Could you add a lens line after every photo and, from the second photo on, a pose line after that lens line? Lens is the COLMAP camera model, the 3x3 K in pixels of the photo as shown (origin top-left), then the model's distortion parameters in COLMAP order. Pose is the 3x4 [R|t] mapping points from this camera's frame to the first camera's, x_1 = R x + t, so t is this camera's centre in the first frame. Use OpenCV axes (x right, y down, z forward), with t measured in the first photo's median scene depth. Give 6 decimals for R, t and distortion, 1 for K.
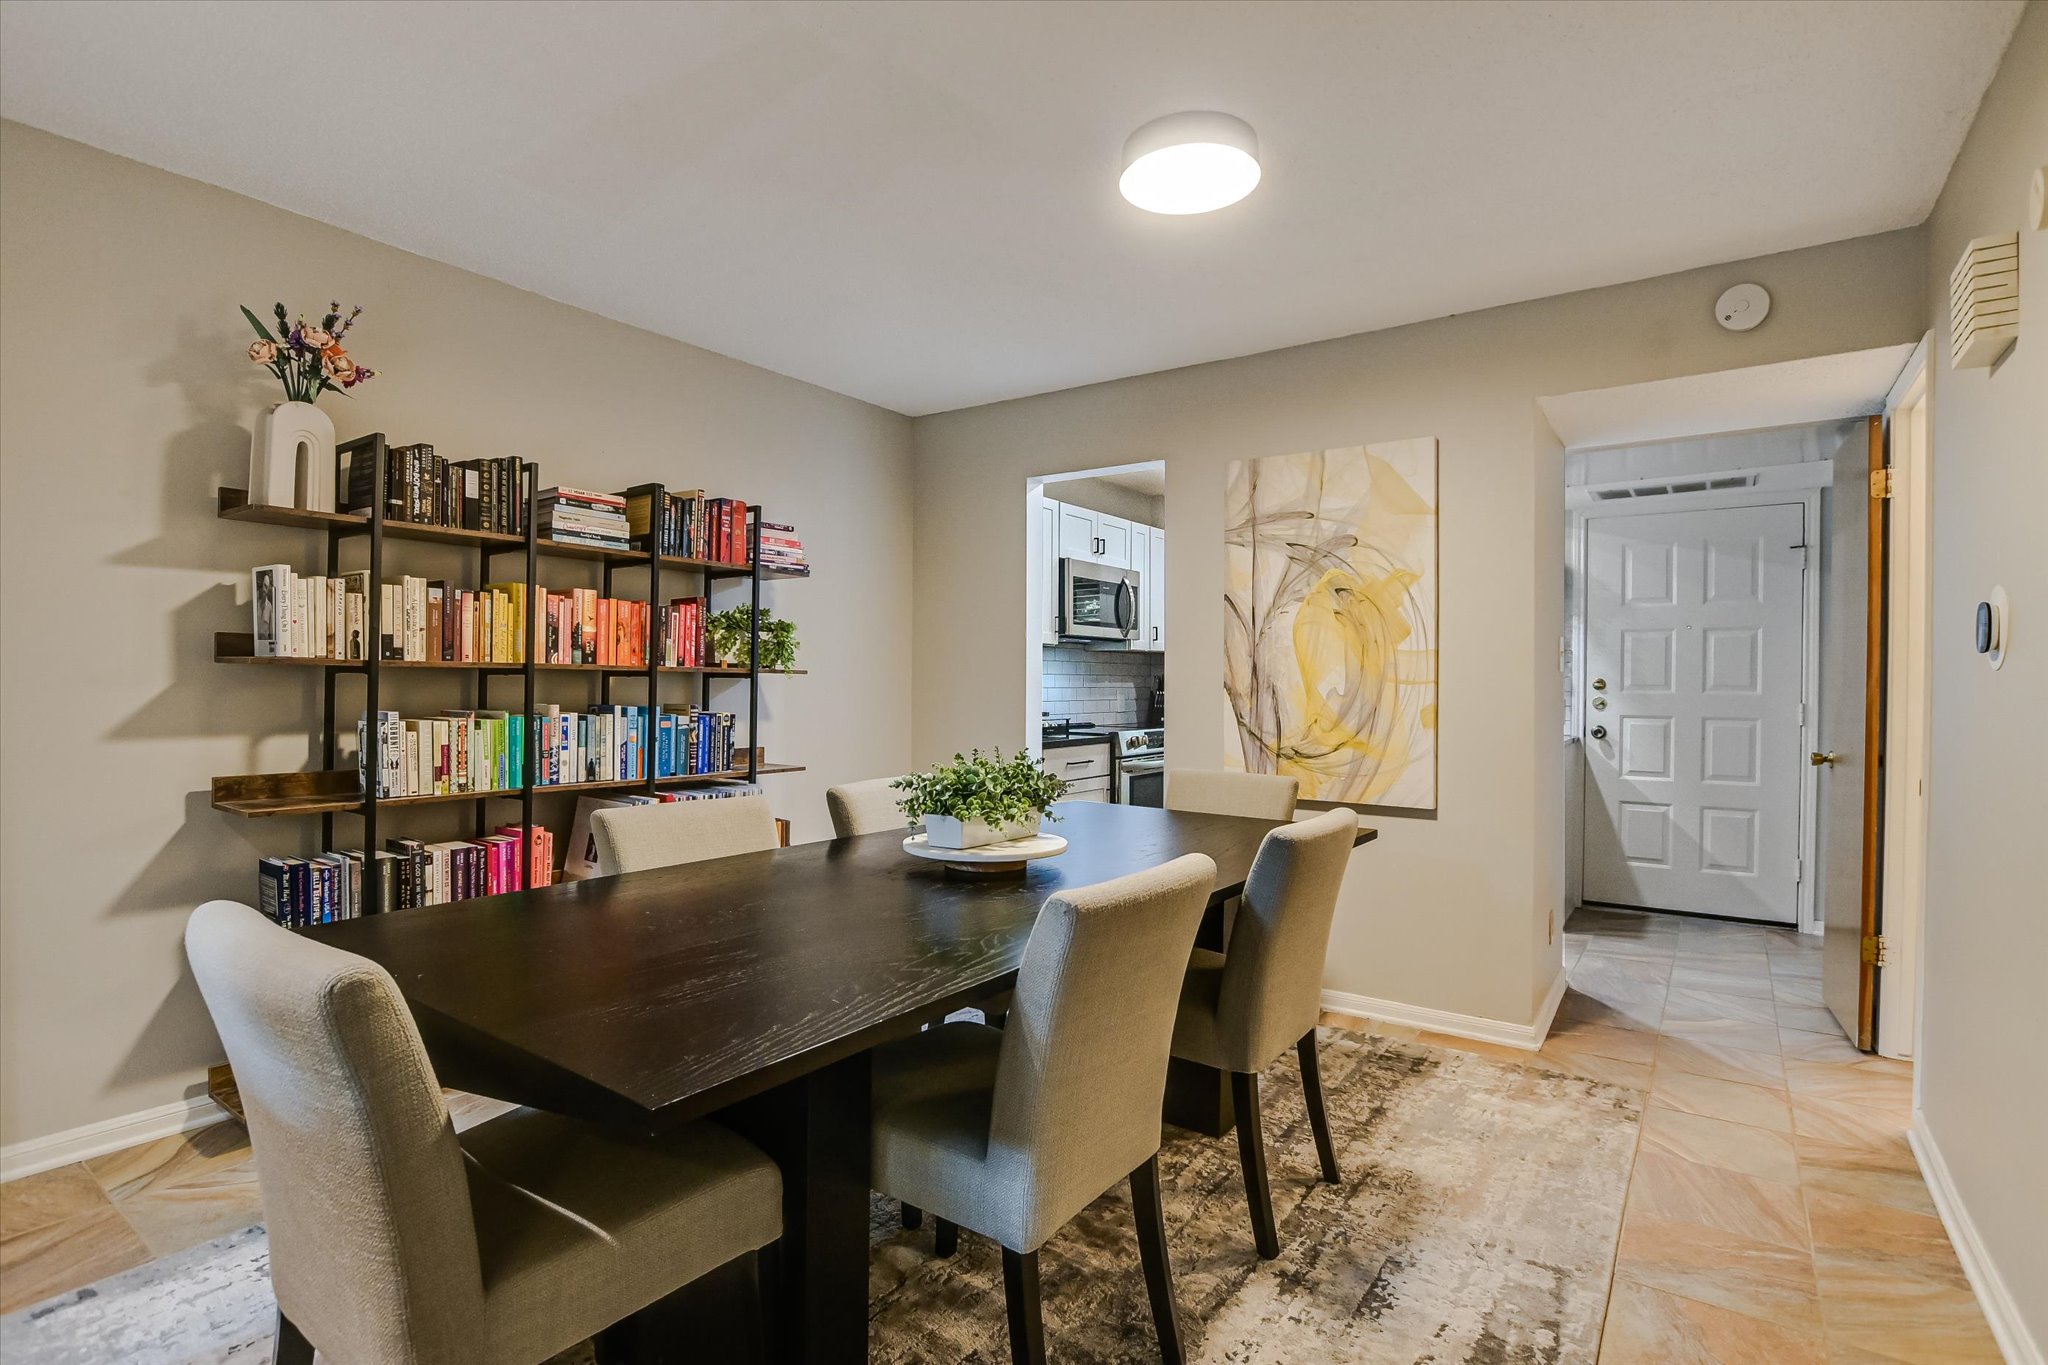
lens RADIAL K [[996.5, 0, 1017.4], [0, 996.5, 688.1], [0, 0, 1]] dist [-0.016317, 0.002952]
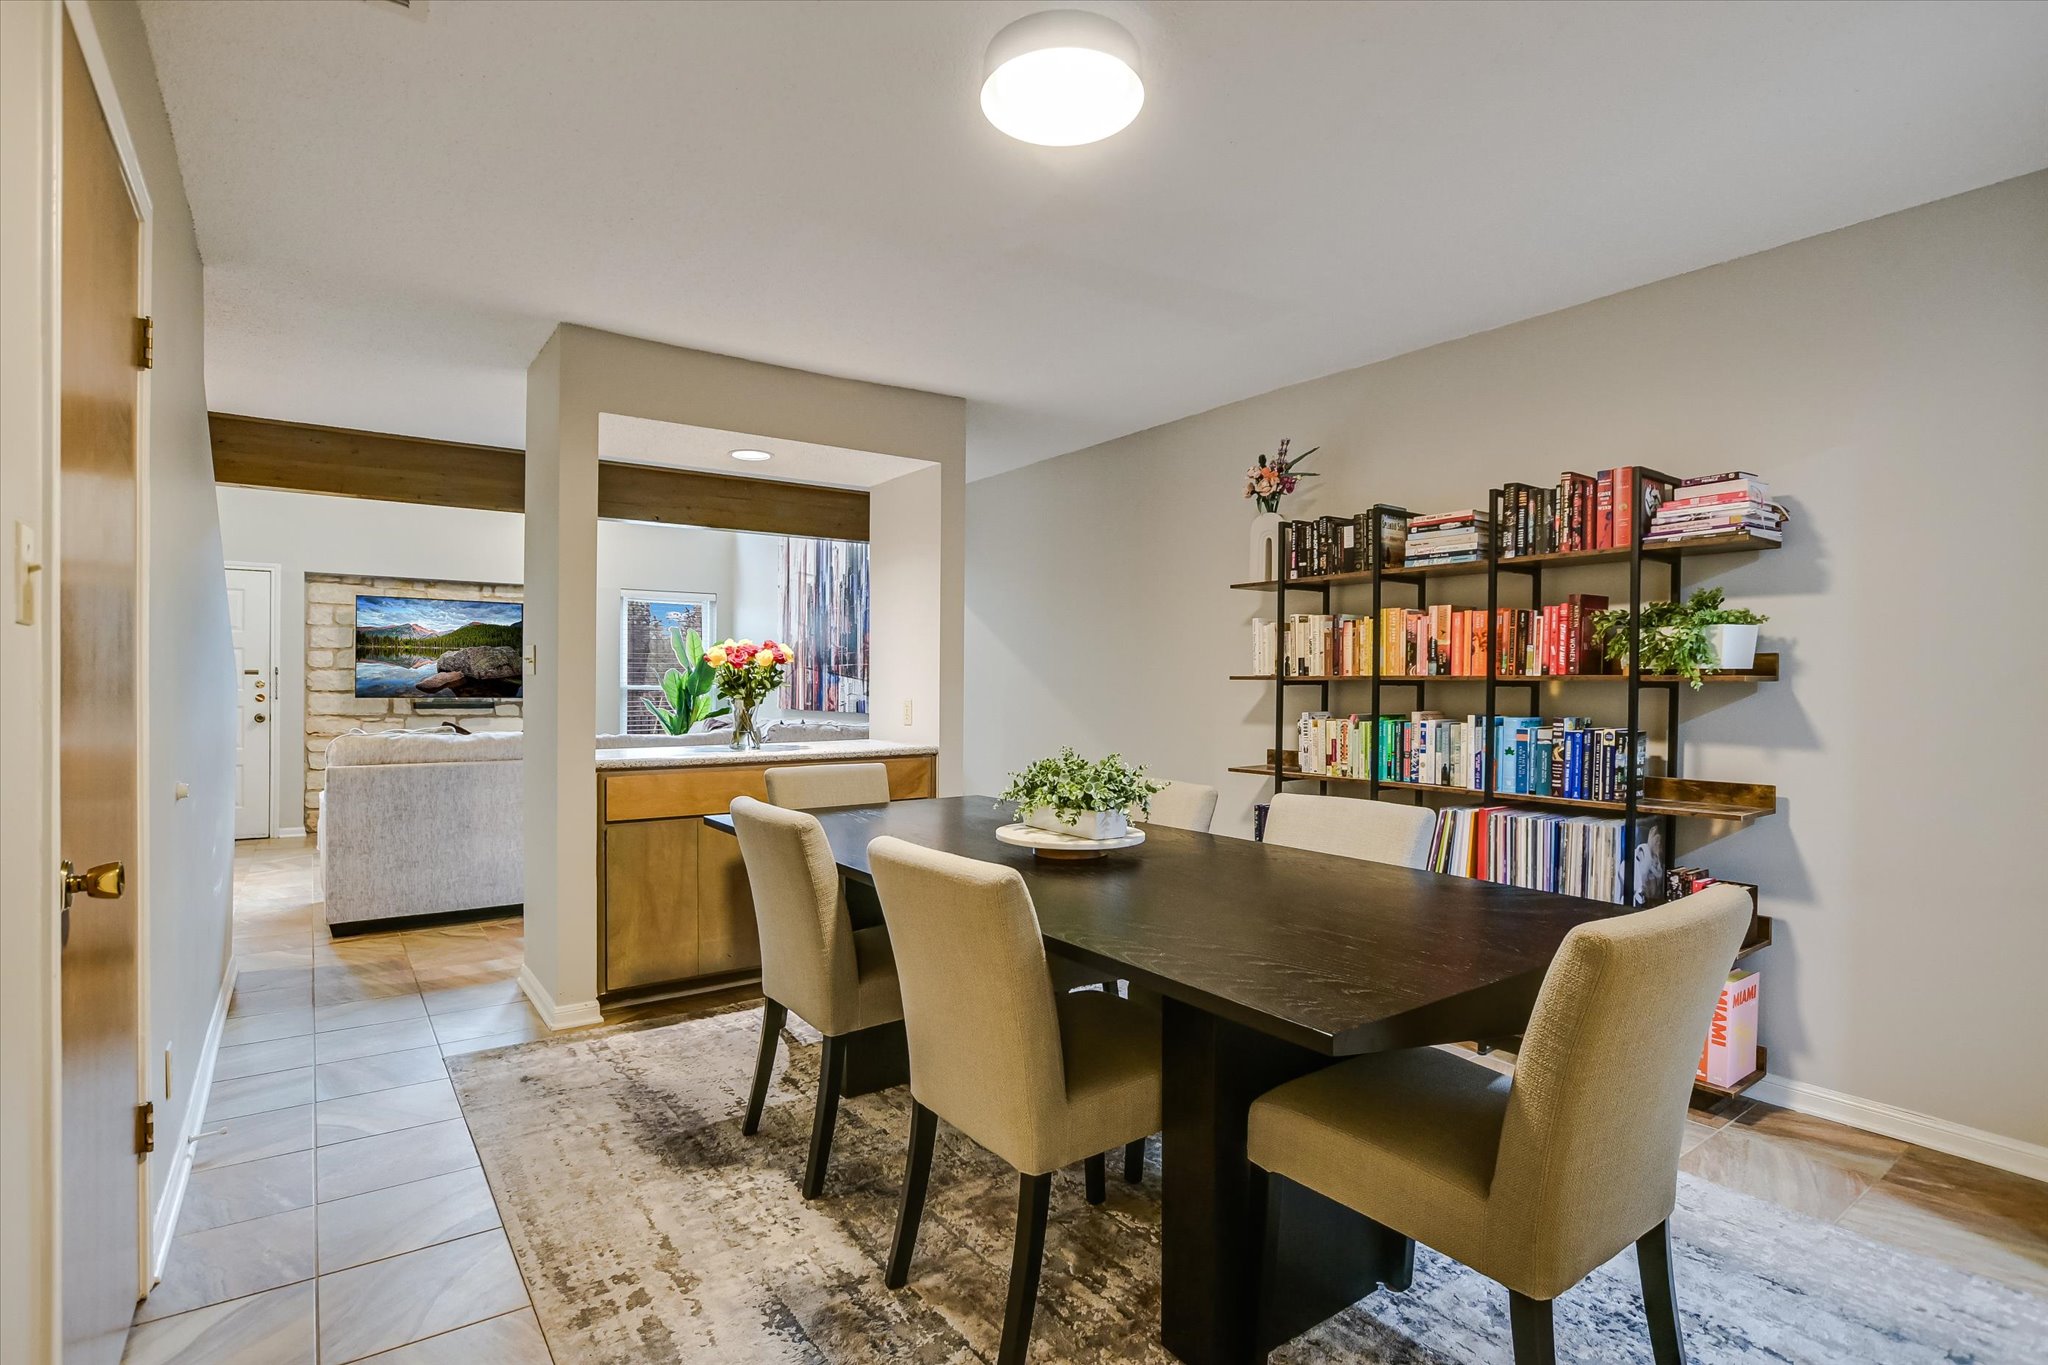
lens RADIAL K [[996.5, 0, 1018.0], [0, 996.5, 681.8], [0, 0, 1]] dist [-0.016317, 0.002952]
pose [[-0.317238, -0.017713, -0.948180, 0.738117], [-0.018311, 0.999754, -0.012551, 0.005229], [0.948169, 0.013380, -0.317484, 0.923571]]
